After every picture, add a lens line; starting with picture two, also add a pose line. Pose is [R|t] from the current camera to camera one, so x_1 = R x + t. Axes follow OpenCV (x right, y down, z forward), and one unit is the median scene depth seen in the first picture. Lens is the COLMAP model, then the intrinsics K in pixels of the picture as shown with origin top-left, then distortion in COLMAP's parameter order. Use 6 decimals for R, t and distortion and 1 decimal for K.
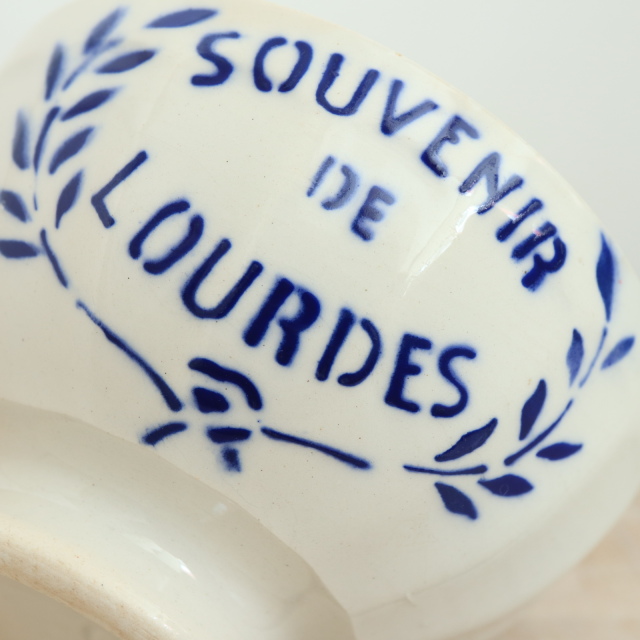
lens RADIAL K [[1185.5, 0, 320.0], [0, 1185.5, 320.0], [0, 0, 1]] dist [0.022662, -0.002520]
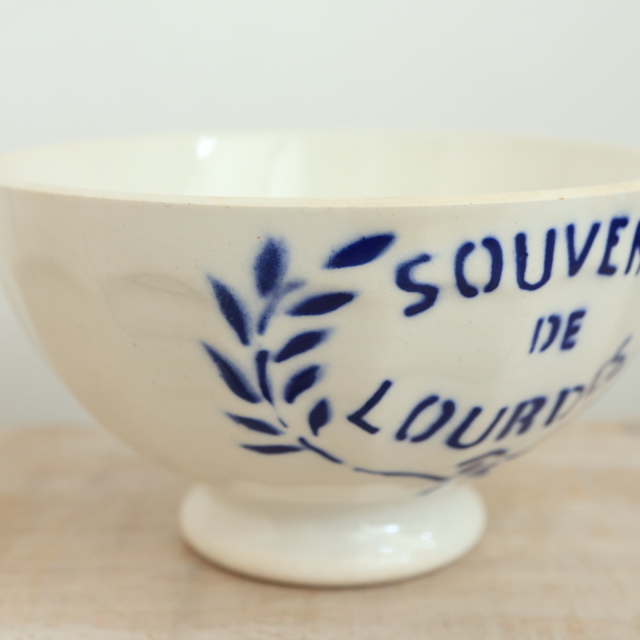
lens RADIAL K [[1185.5, 0, 320.0], [0, 1185.5, 320.0], [0, 0, 1]] dist [0.022662, -0.002520]
pose [[0.861478, -0.490647, 0.130852, -0.314033], [0.200367, 0.565222, 0.800236, -1.058791], [-0.466593, -0.663167, 0.585236, 0.403433]]
